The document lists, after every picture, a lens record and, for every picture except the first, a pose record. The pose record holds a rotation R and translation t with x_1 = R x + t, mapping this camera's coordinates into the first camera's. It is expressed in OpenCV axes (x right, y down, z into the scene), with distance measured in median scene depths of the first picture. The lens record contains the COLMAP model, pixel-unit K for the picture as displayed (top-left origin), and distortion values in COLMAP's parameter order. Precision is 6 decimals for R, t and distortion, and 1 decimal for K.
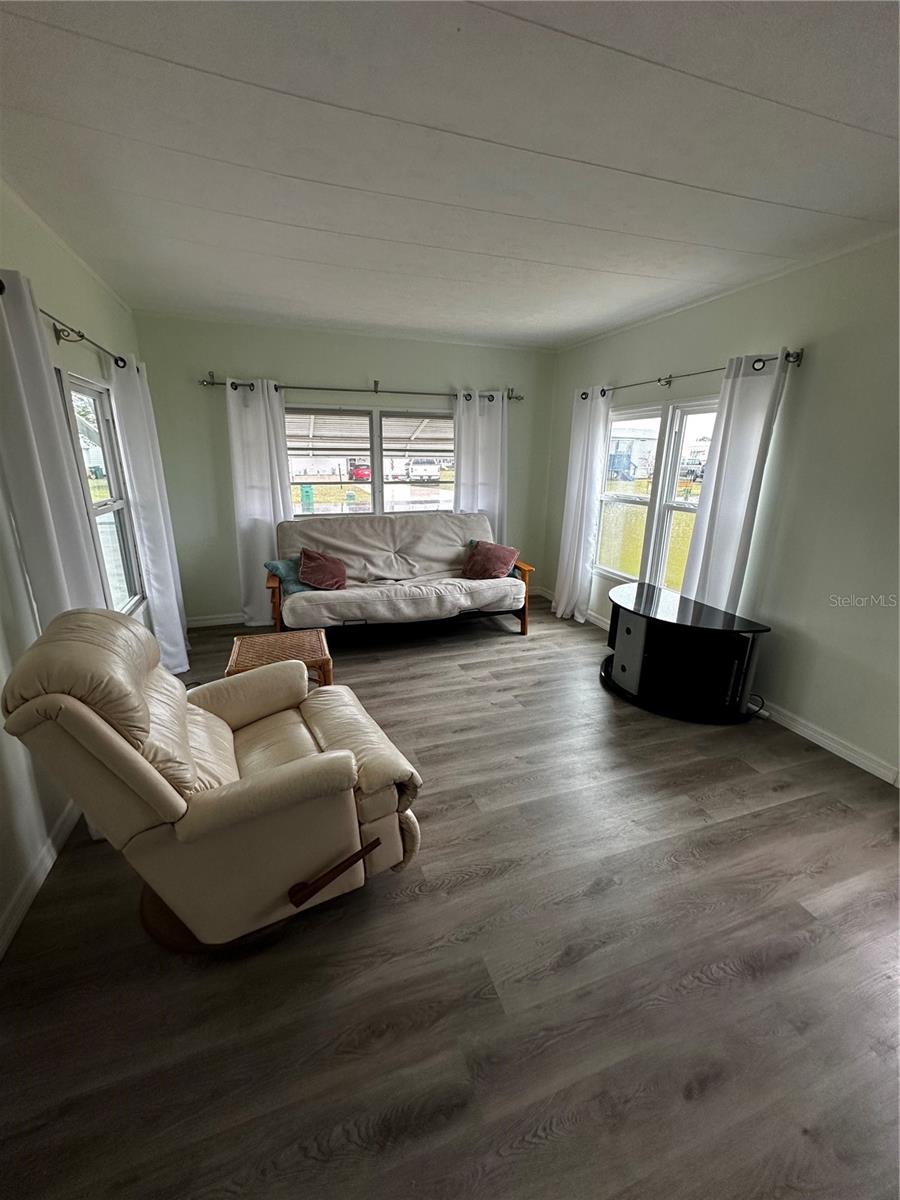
lens RADIAL K [[483.3, 0, 452.6], [0, 483.3, 608.2], [0, 0, 1]] dist [0.002061, 0.000260]
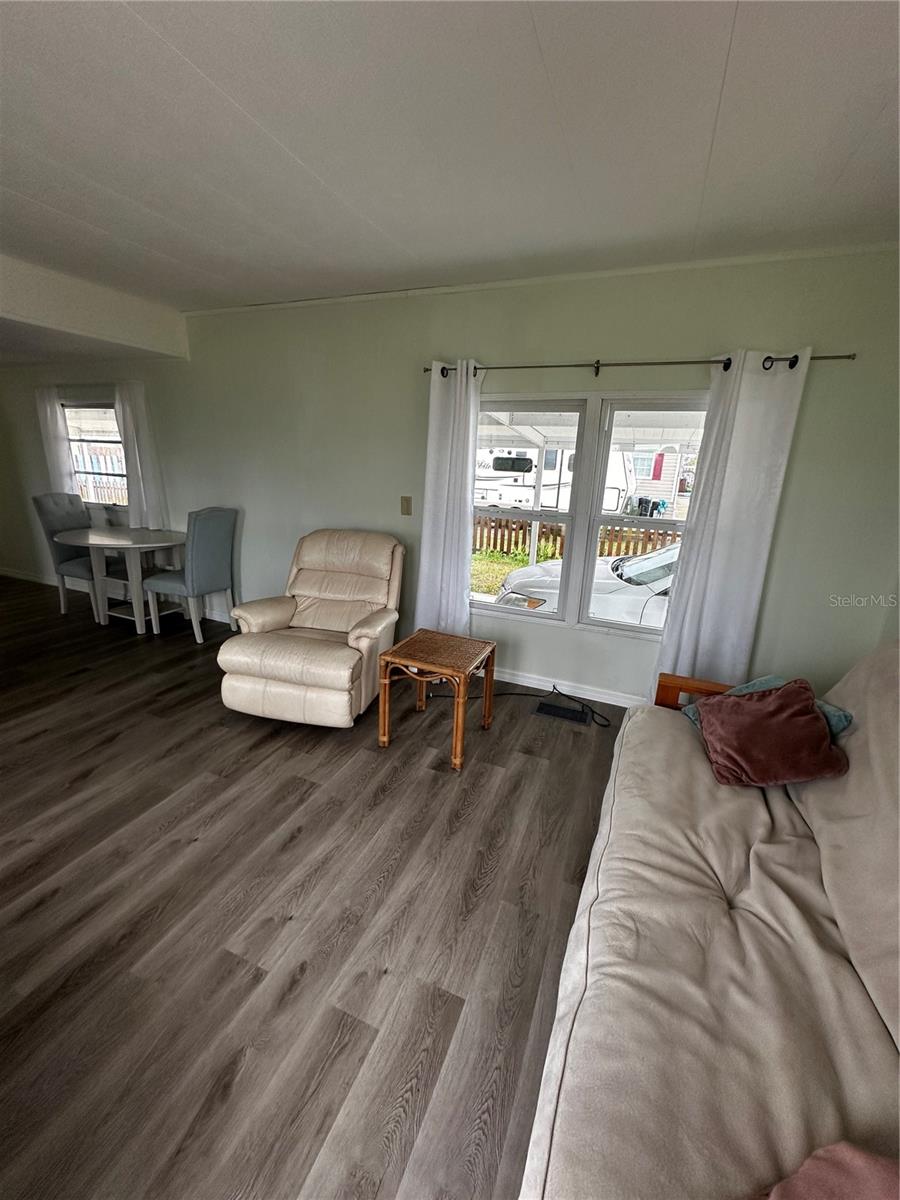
lens RADIAL K [[483.3, 0, 448.3], [0, 483.3, 597.0], [0, 0, 1]] dist [0.002061, 0.000260]
pose [[-0.674902, 0.169031, -0.718287, 0.289834], [-0.262269, 0.854905, 0.447608, -0.392978], [0.689727, 0.490476, -0.532645, 1.242013]]
